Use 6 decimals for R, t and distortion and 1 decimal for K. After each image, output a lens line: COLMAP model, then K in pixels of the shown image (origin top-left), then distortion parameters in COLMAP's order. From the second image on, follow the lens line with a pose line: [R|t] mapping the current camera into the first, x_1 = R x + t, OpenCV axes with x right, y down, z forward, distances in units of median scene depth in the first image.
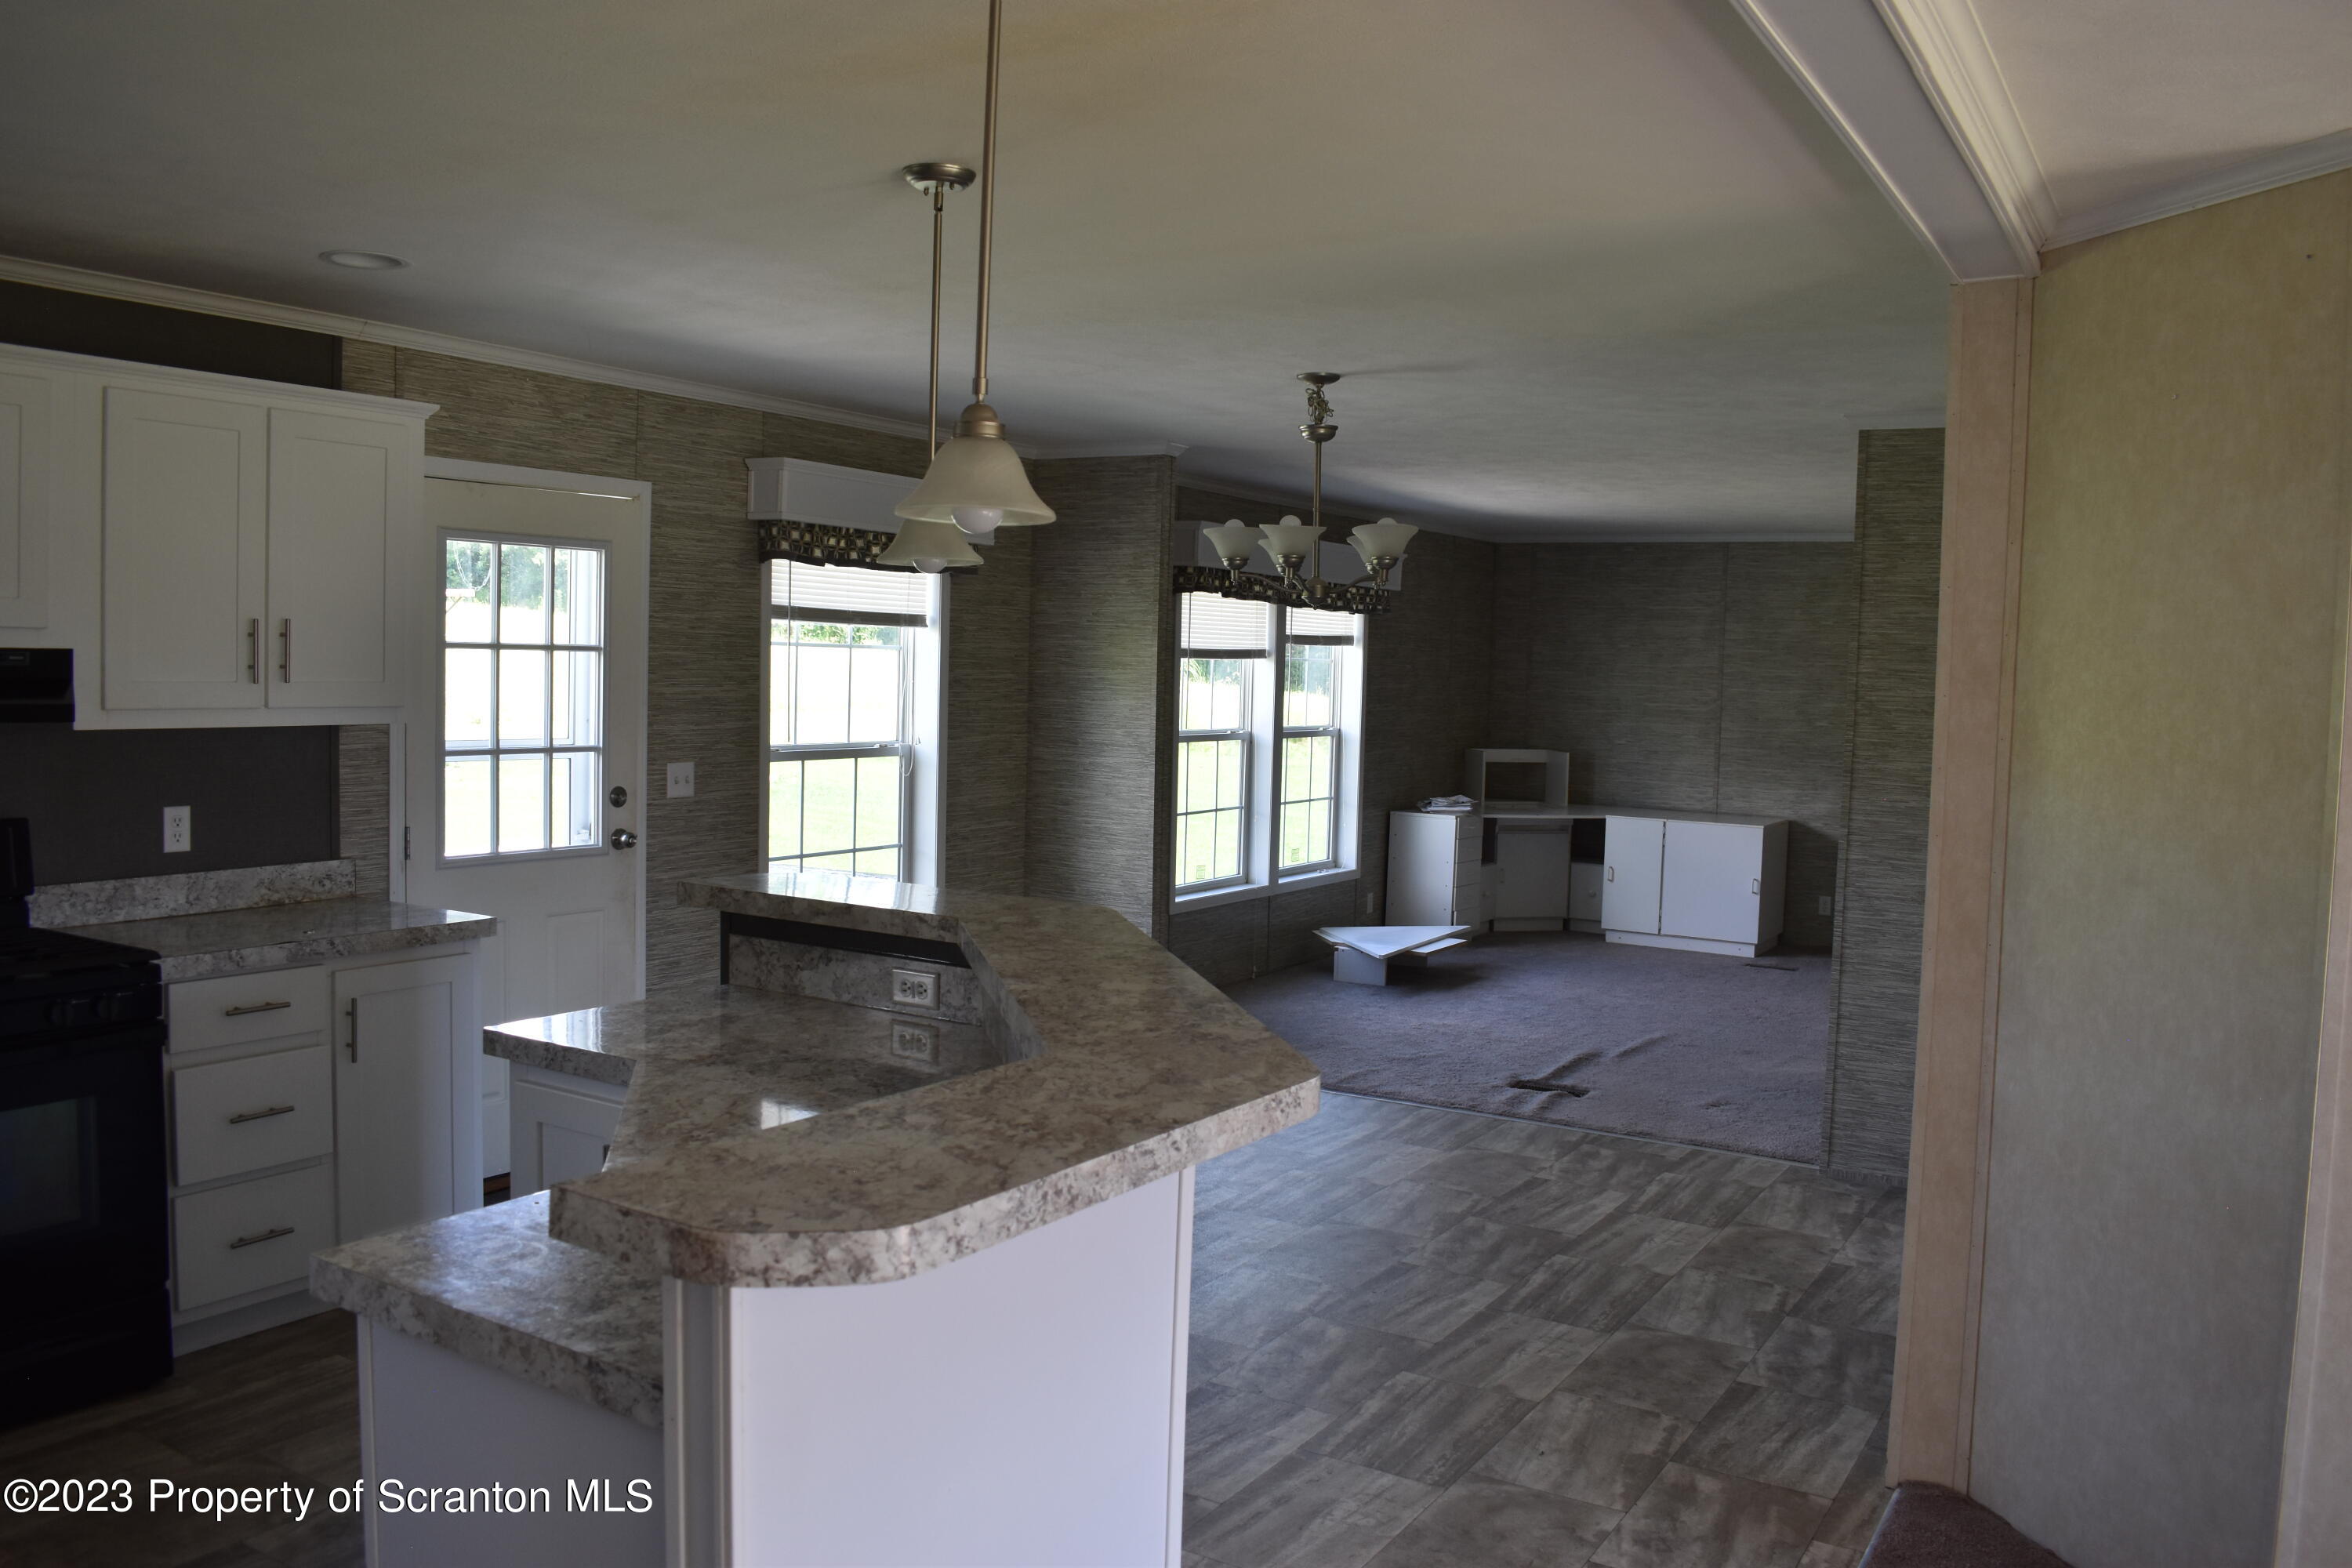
lens RADIAL K [[1825.5, 0, 1189.3], [0, 1825.5, 781.8], [0, 0, 1]] dist [-0.097059, 0.016376]
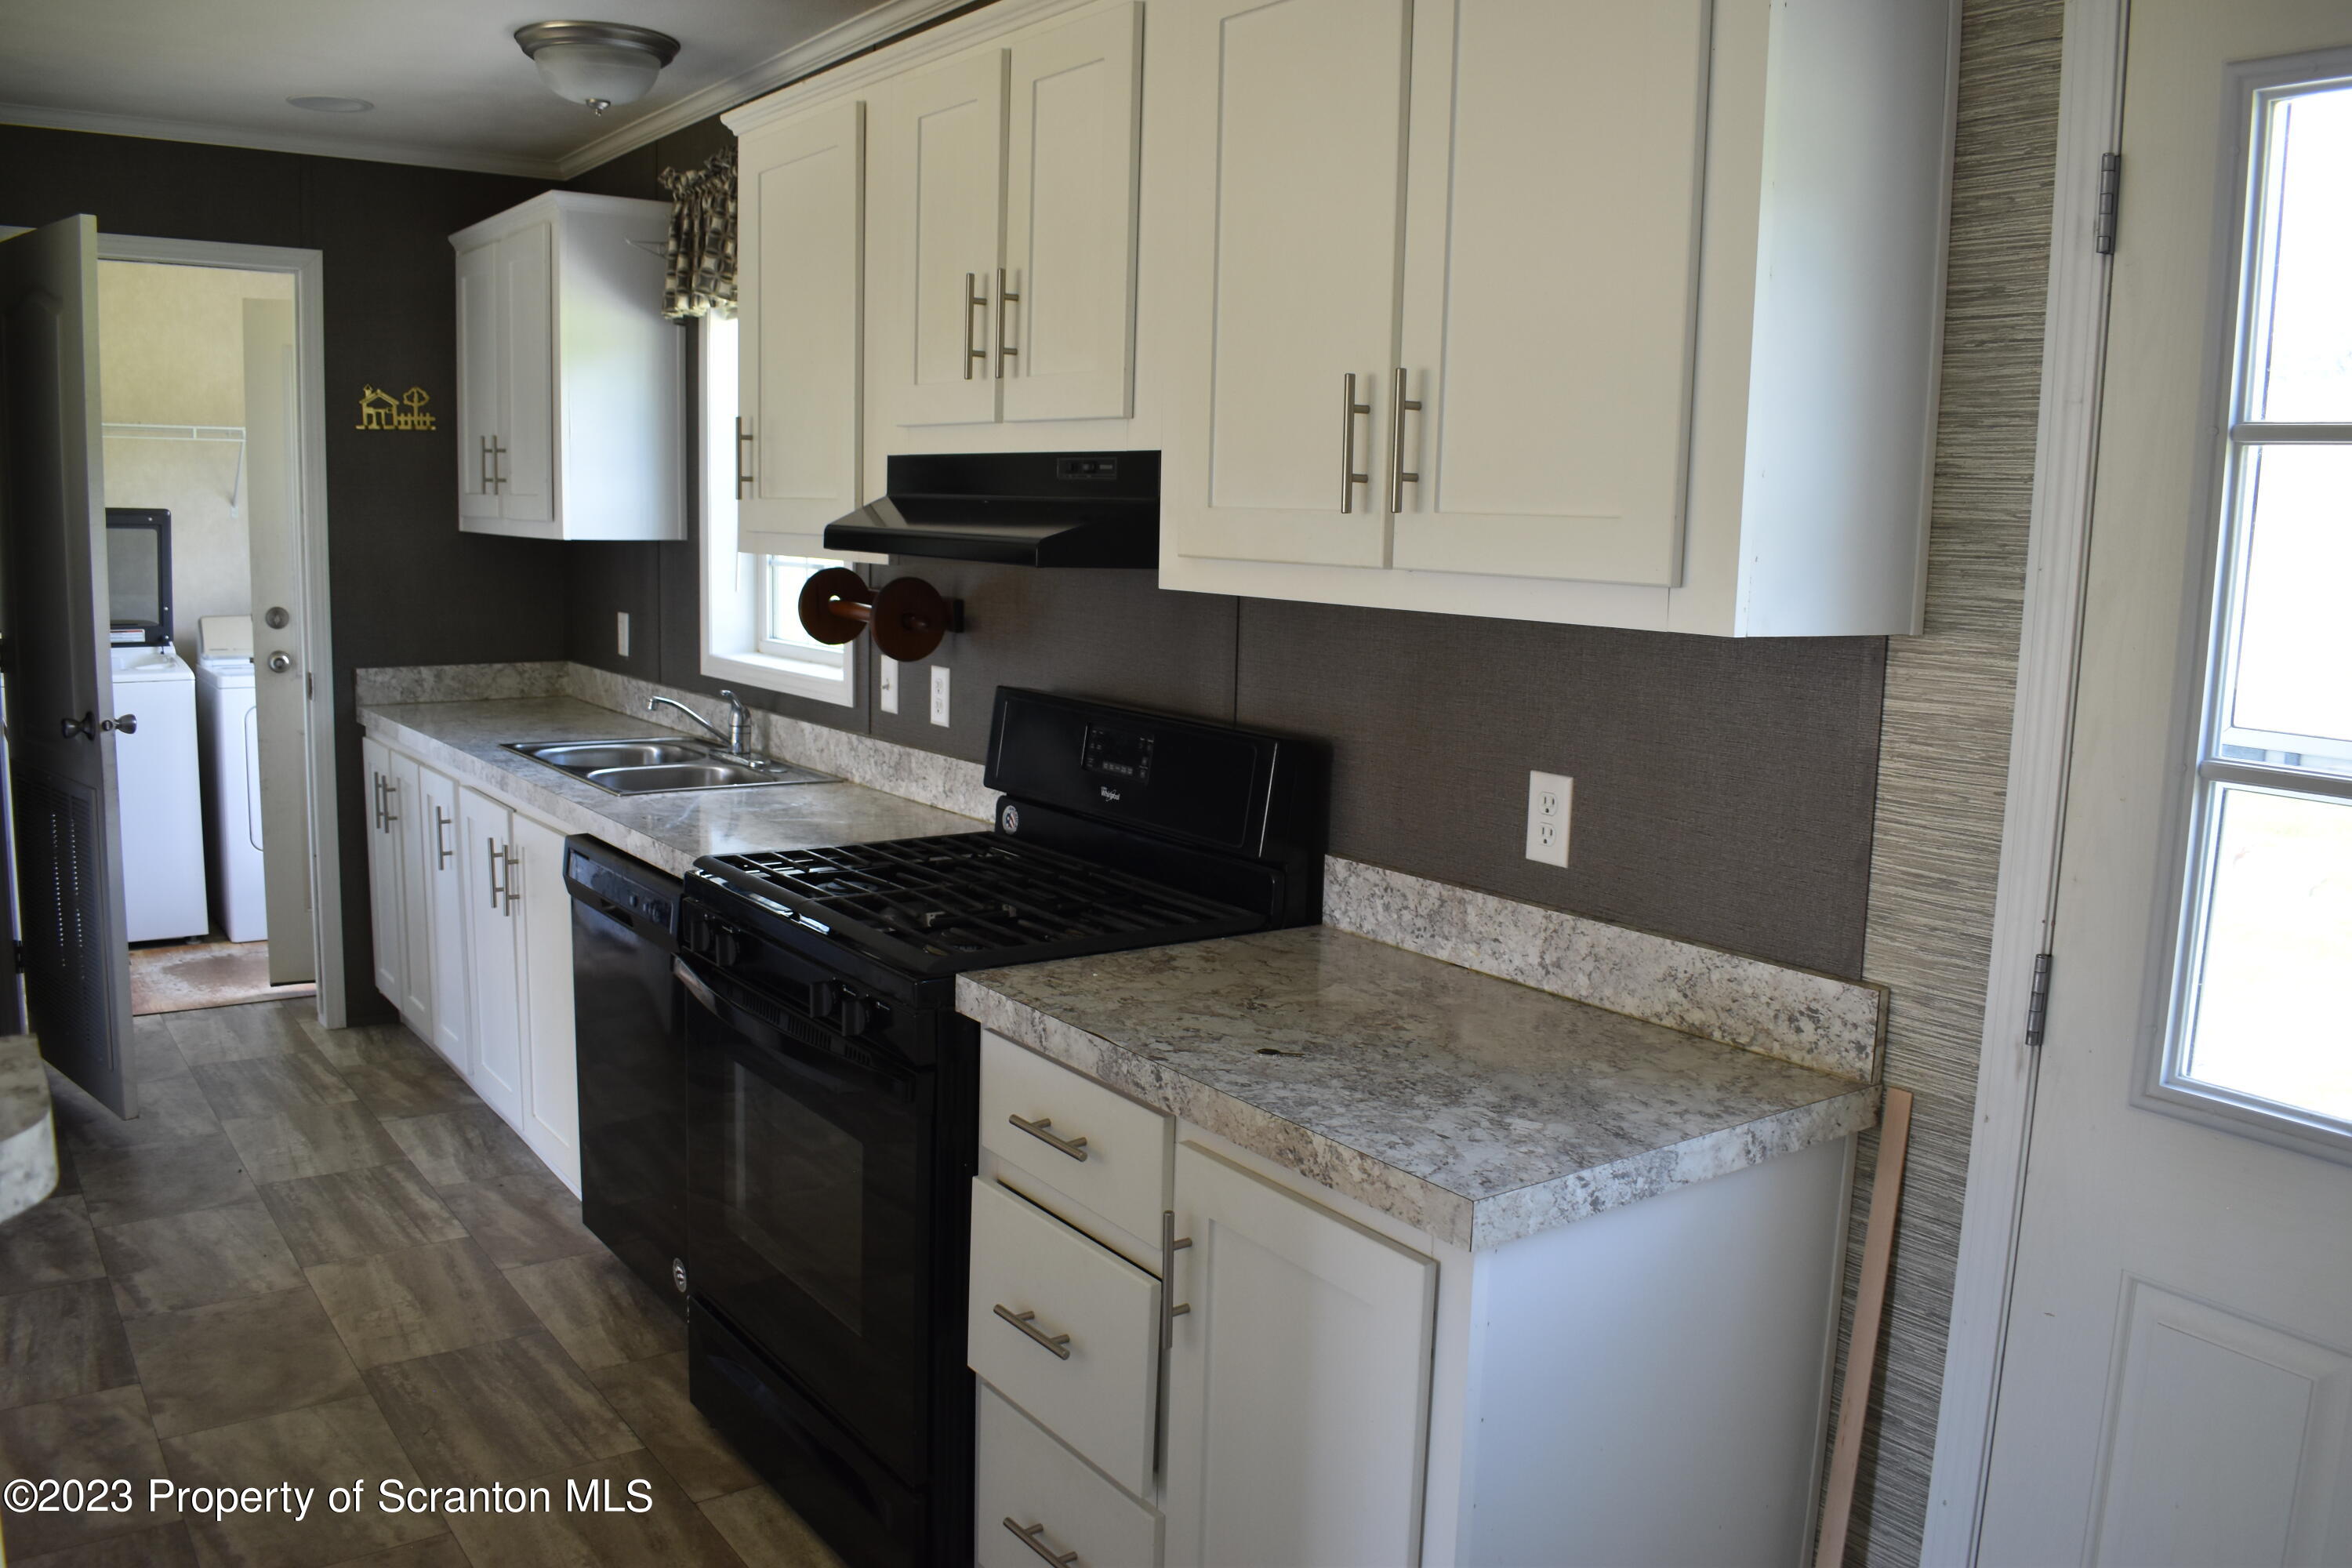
lens RADIAL K [[1825.5, 0, 1179.1], [0, 1825.5, 776.3], [0, 0, 1]] dist [-0.097059, 0.016376]
pose [[-0.380941, 0.095881, -0.919615, -0.043152], [-0.096334, 0.985080, 0.142612, -0.036787], [0.919567, 0.142916, -0.366020, 0.822391]]
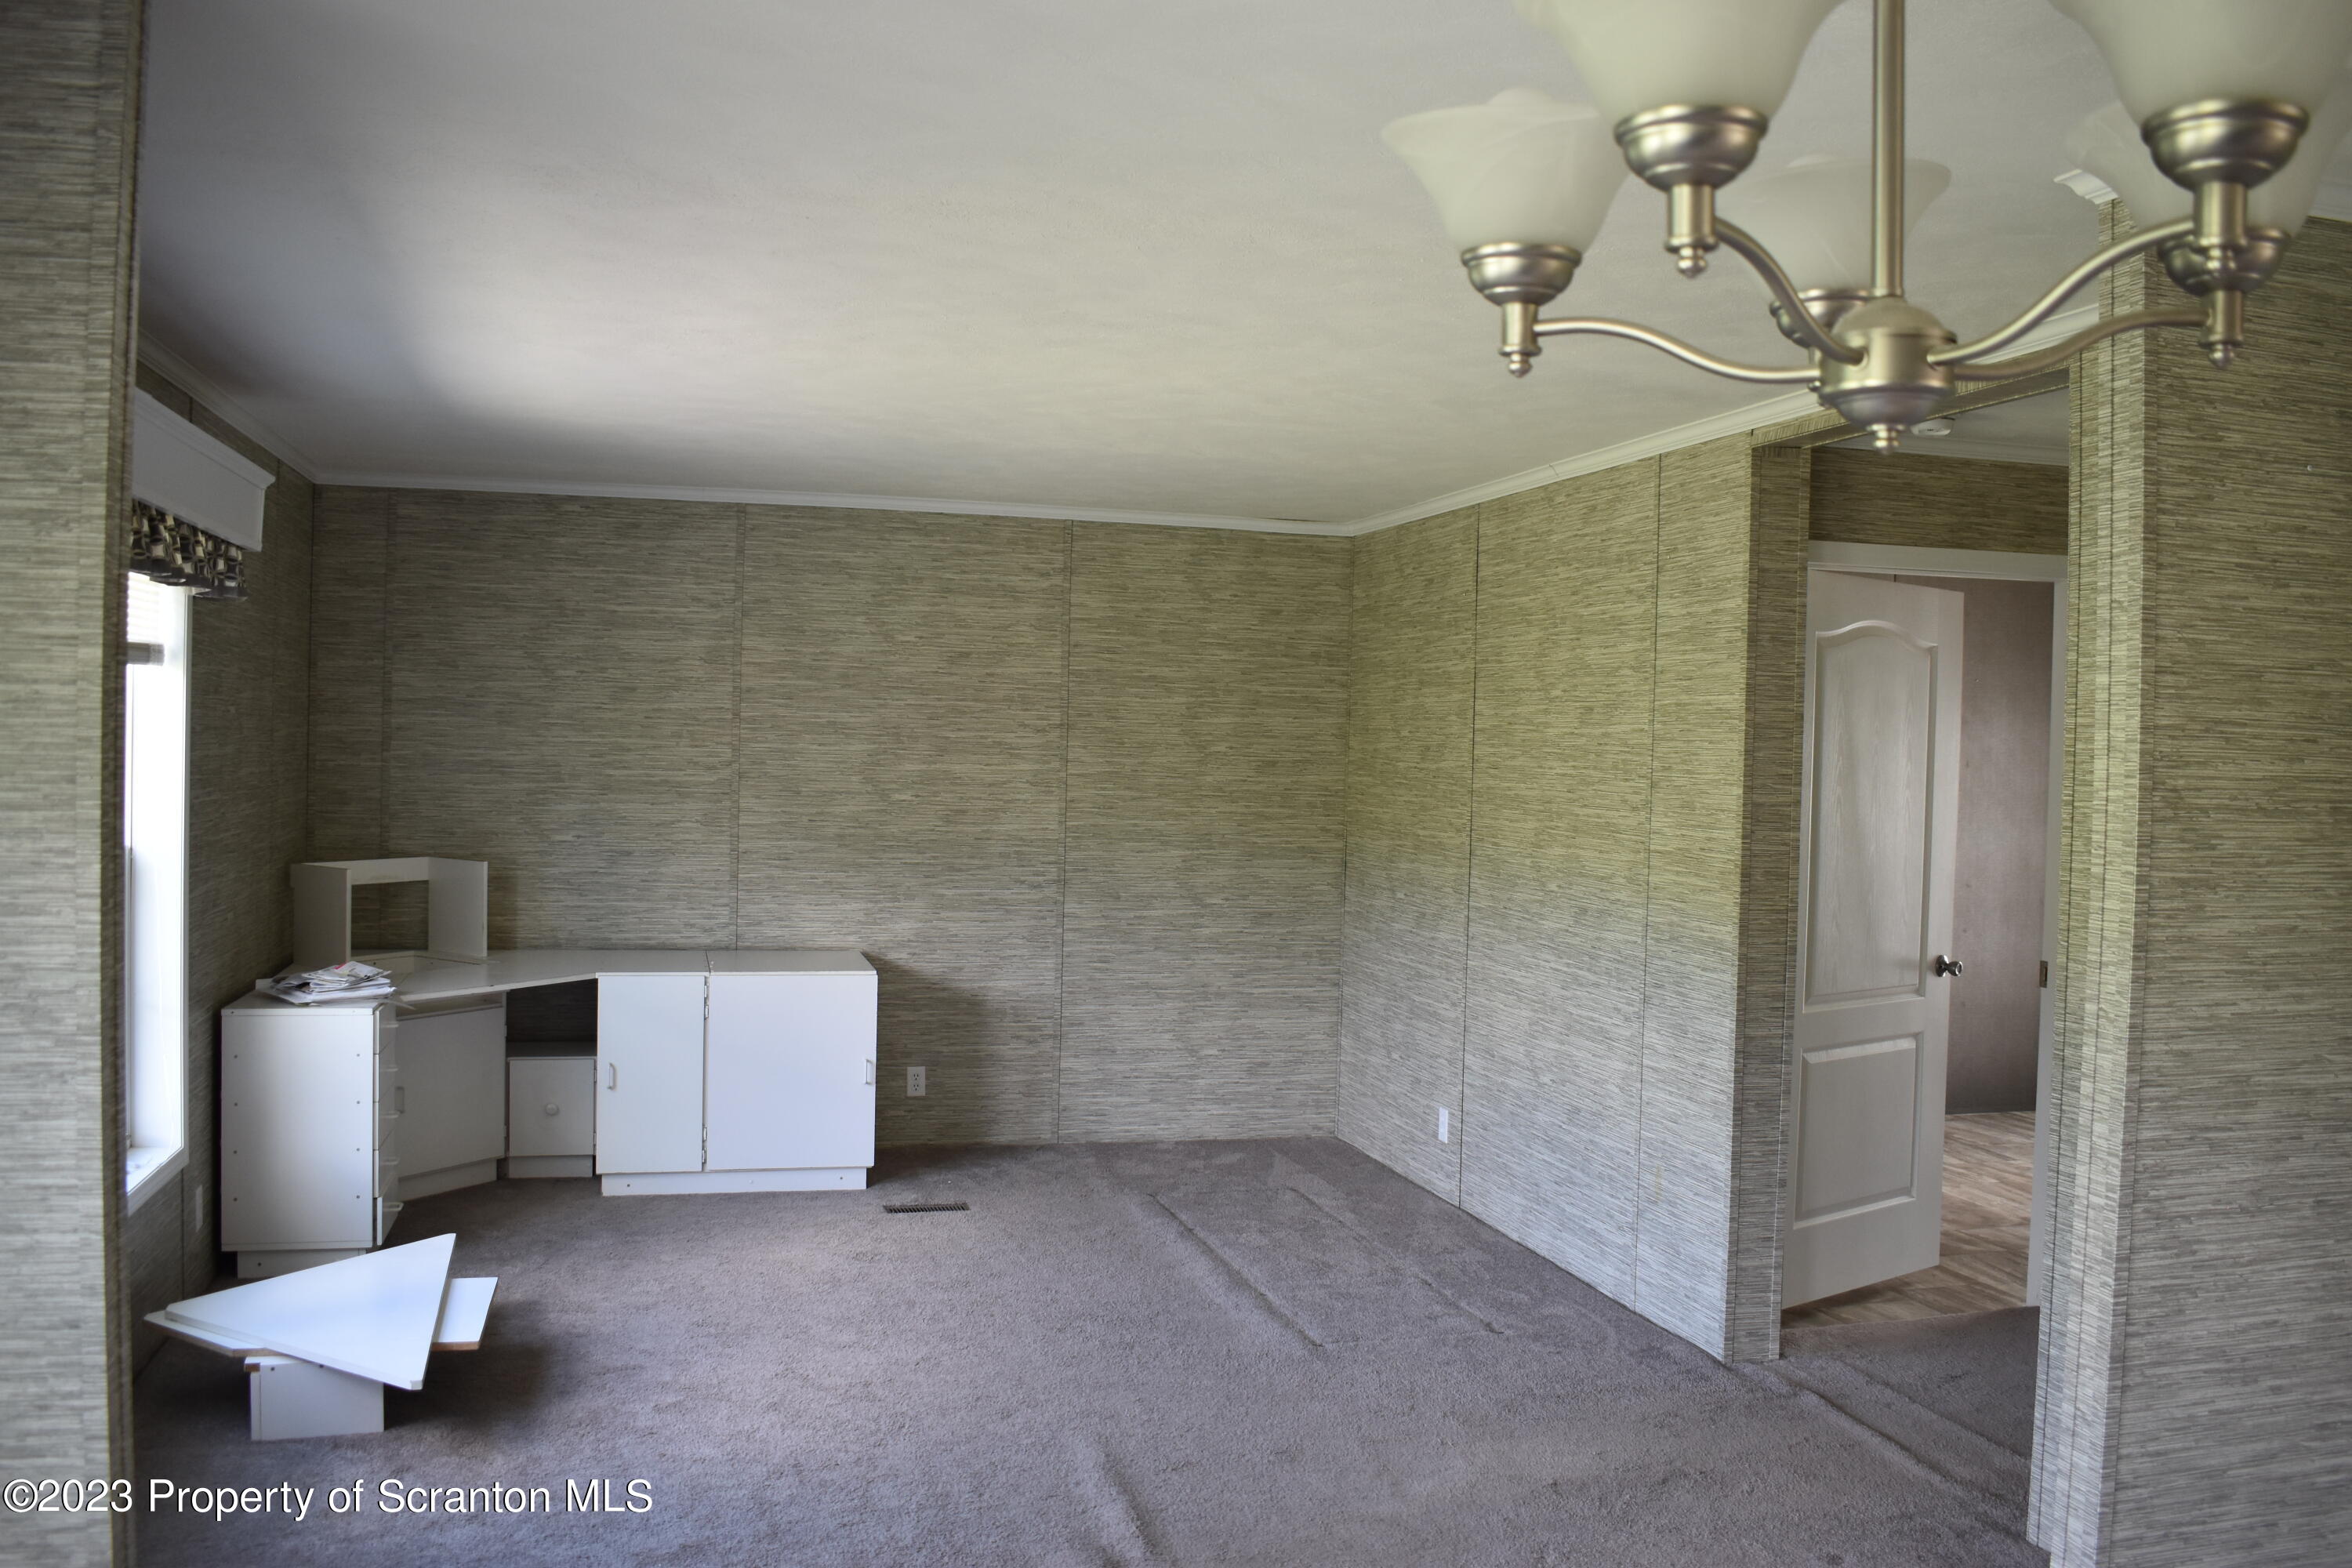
lens RADIAL K [[1936.1, 0, 1187.4], [0, 1936.1, 770.5], [0, 0, 1]] dist [-0.094024, 0.008478]
pose [[0.687801, -0.022922, 0.725537, -0.134596], [0.044318, 0.998963, -0.010453, -0.054369], [-0.724545, 0.039344, 0.688103, 0.834254]]
